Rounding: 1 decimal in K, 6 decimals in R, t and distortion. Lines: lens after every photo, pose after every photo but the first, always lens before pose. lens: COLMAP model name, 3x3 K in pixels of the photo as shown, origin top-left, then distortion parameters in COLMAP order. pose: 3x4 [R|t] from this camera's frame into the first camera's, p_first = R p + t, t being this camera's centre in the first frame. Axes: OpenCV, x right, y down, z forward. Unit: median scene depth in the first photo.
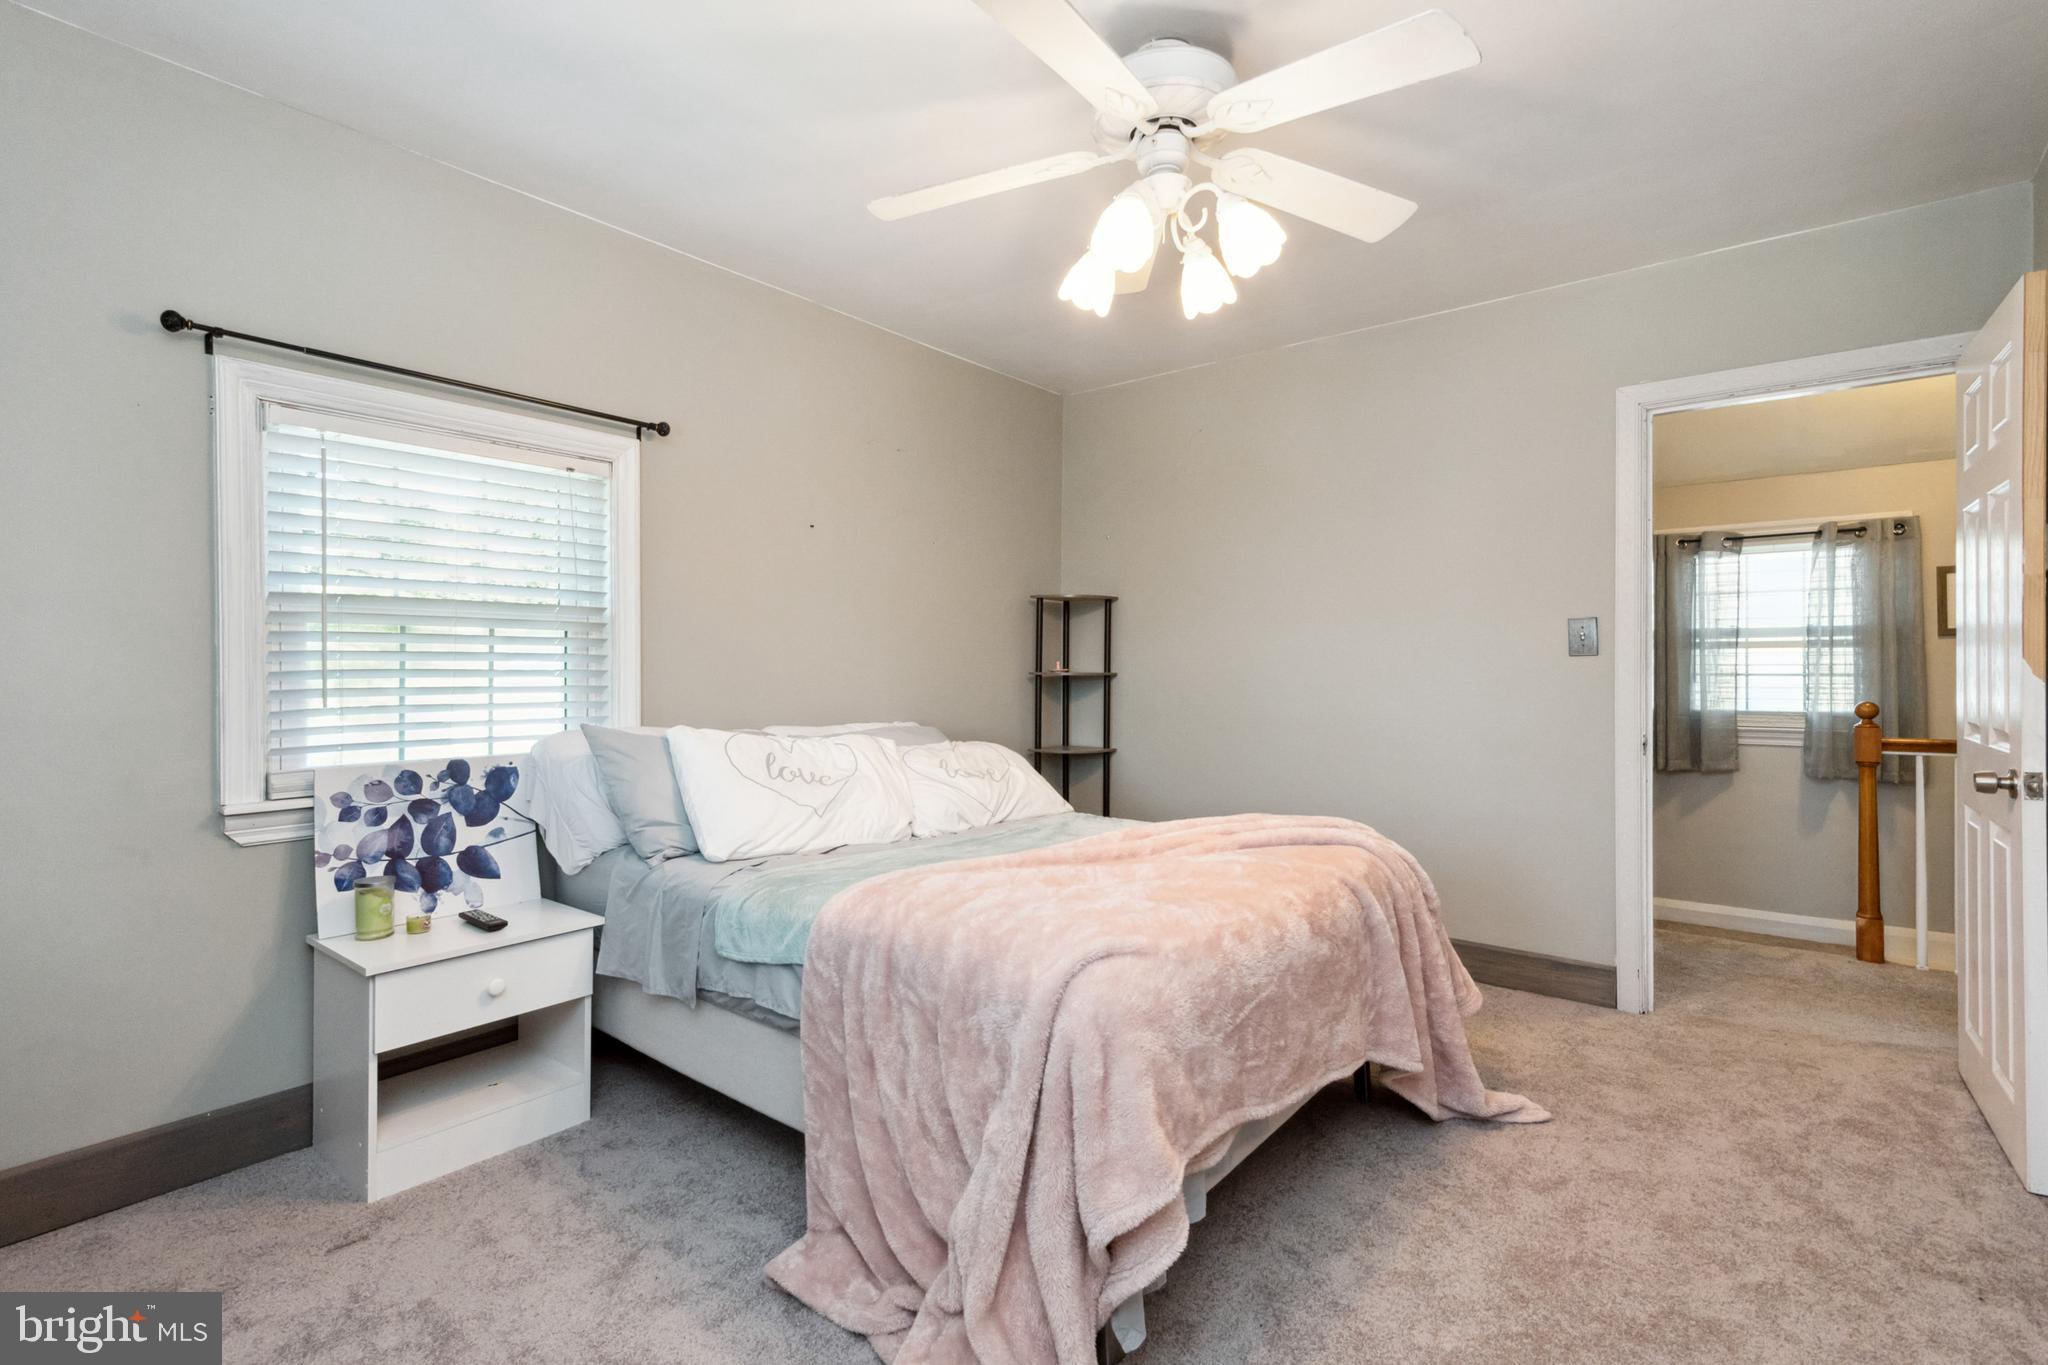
lens RADIAL K [[921.5, 0, 1035.2], [0, 921.5, 683.8], [0, 0, 1]] dist [0.019148, -0.000512]
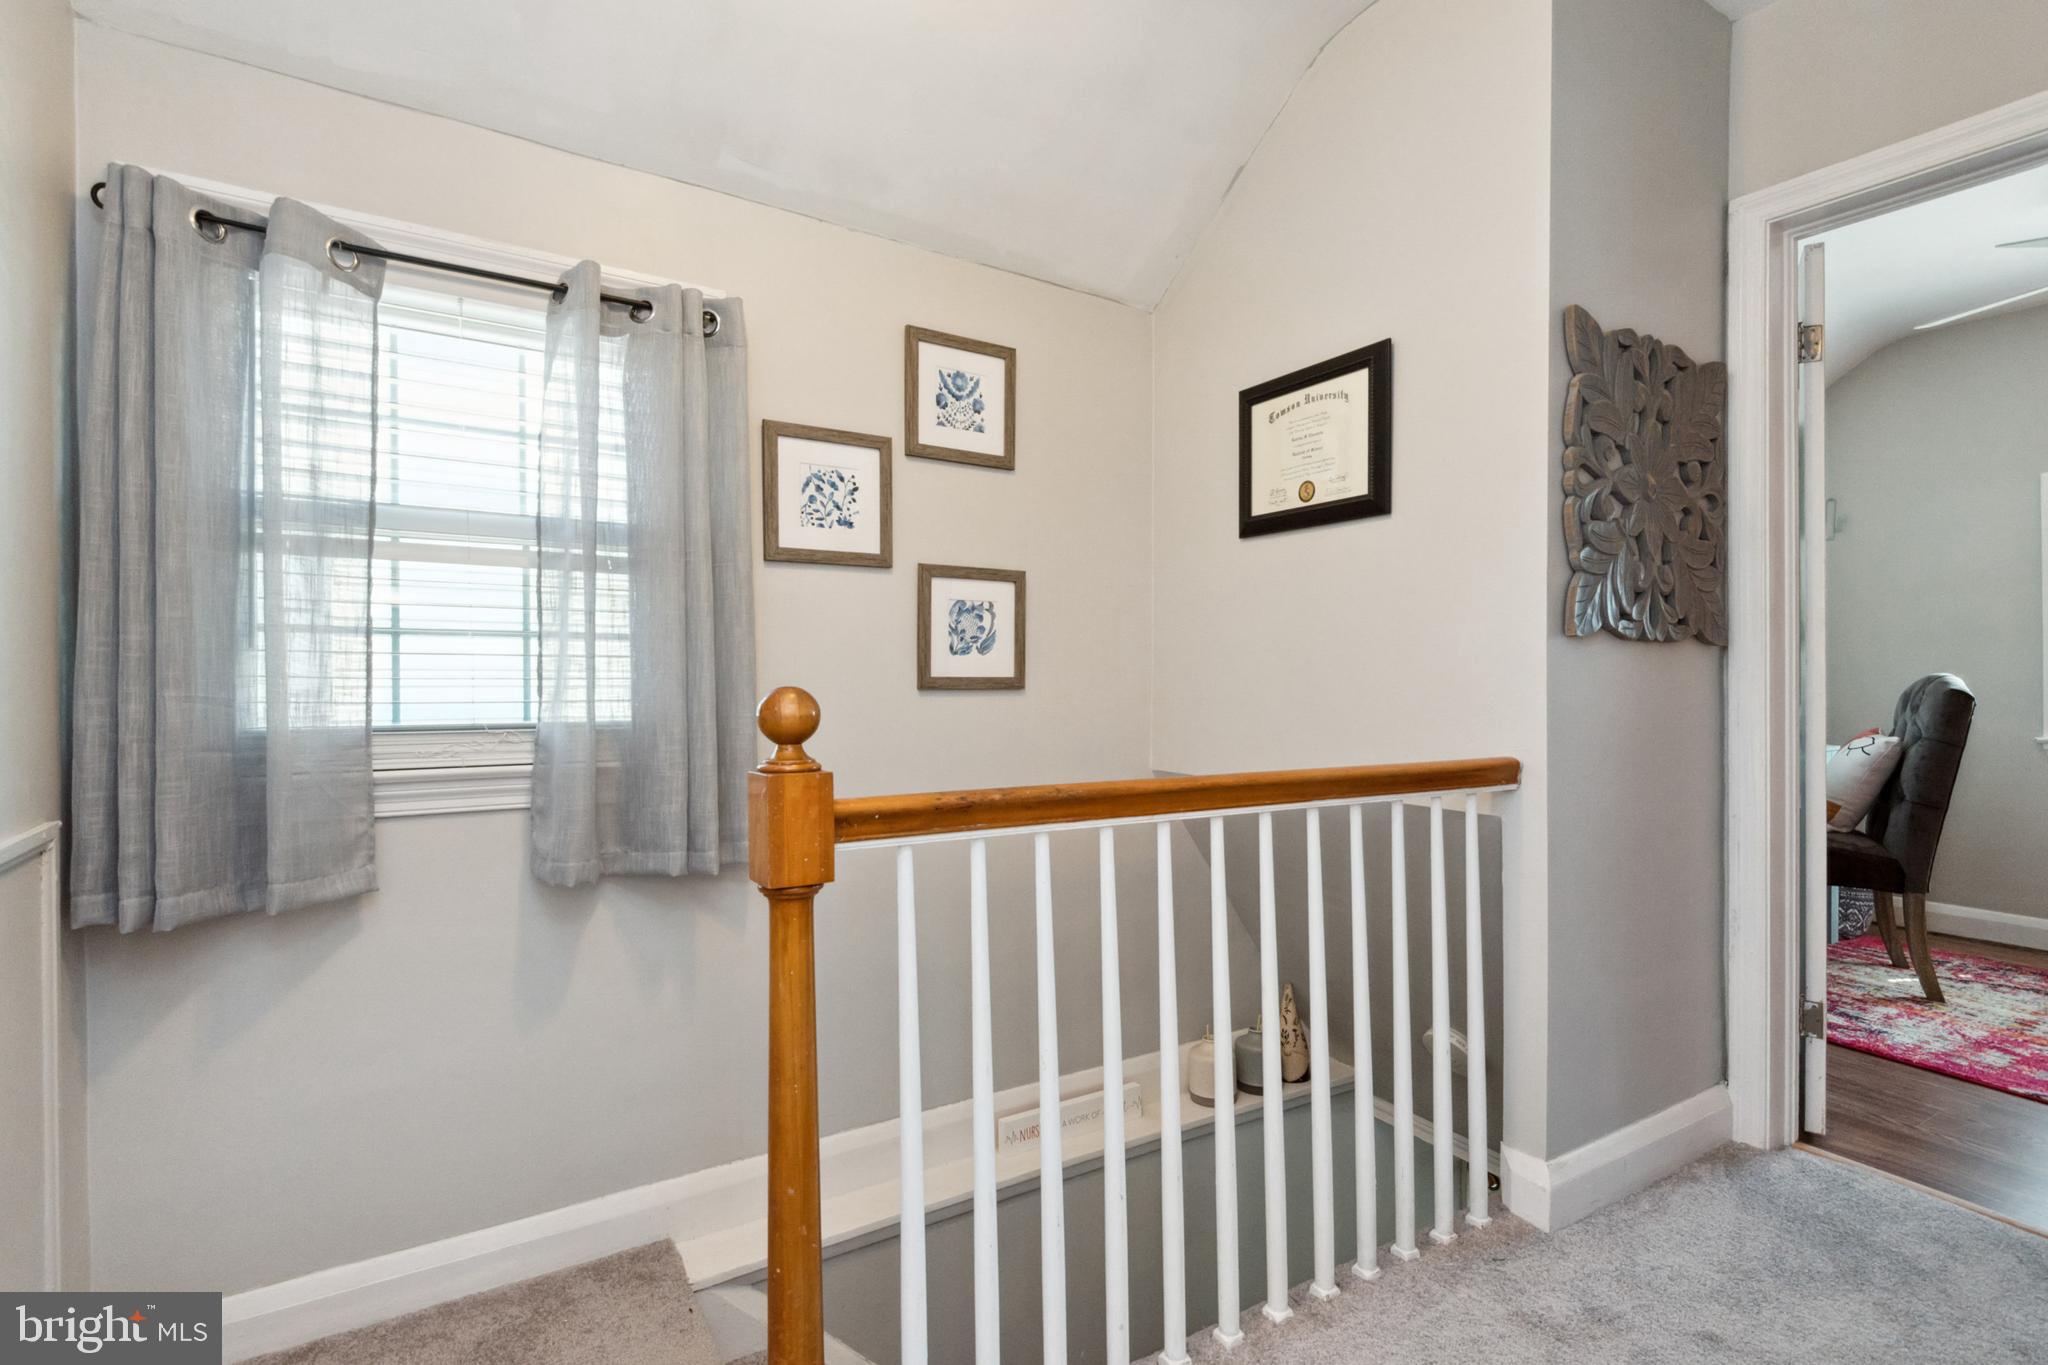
lens RADIAL K [[921.5, 0, 1035.2], [0, 921.5, 683.8], [0, 0, 1]] dist [0.019148, -0.000512]
pose [[0.293713, -0.005931, 0.955875, 0.482867], [-0.003939, 0.999965, 0.007415, 0.007828], [-0.955886, -0.005943, 0.293679, 0.646225]]
